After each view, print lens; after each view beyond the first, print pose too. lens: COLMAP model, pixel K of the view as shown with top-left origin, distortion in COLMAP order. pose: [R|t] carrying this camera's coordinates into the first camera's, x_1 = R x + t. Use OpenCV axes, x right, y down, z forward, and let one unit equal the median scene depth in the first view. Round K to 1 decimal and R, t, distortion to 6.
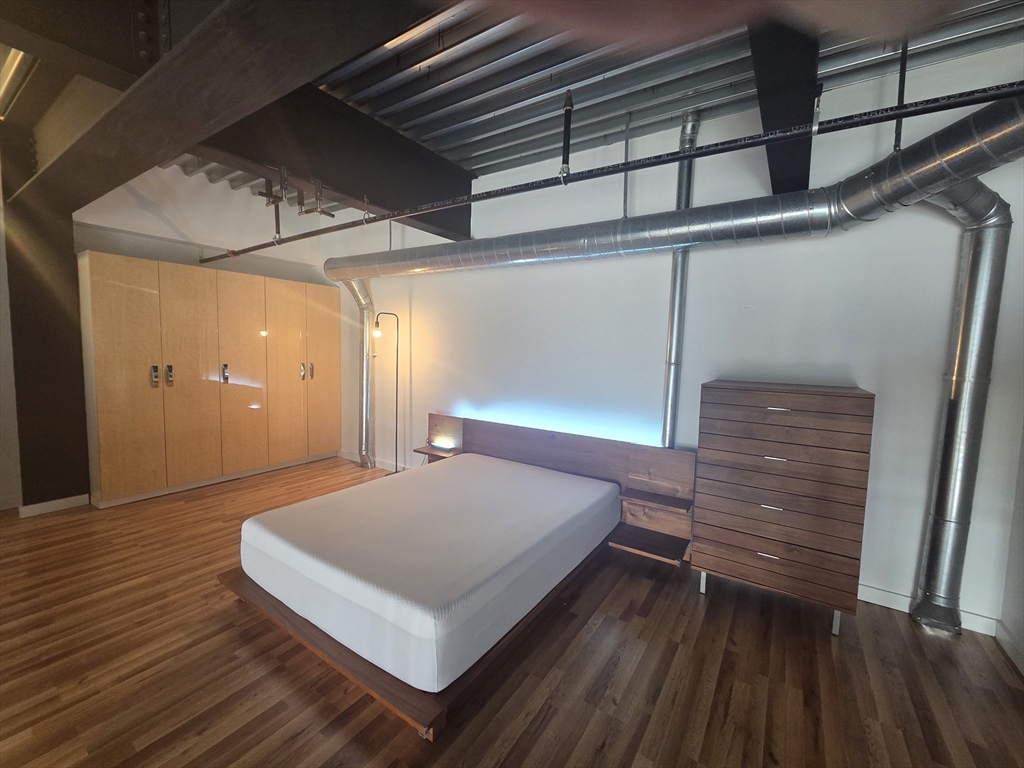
lens RADIAL K [[425.0, 0, 512.7], [0, 425.0, 380.2], [0, 0, 1]] dist [-0.004095, 0.012446]
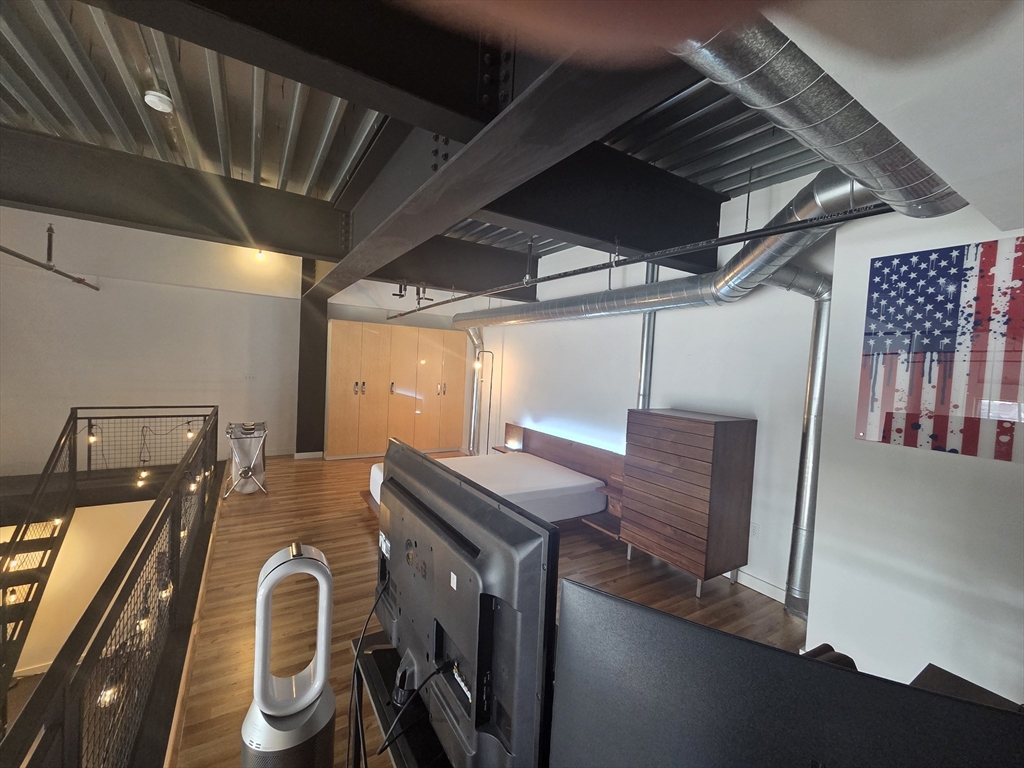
lens RADIAL K [[425.0, 0, 512.7], [0, 425.0, 380.2], [0, 0, 1]] dist [-0.004095, 0.012446]
pose [[0.912586, 0.058581, -0.404666, 0.462938], [-0.094020, 0.993228, -0.068245, 0.039052], [0.397928, 0.100326, 0.911915, -0.340111]]
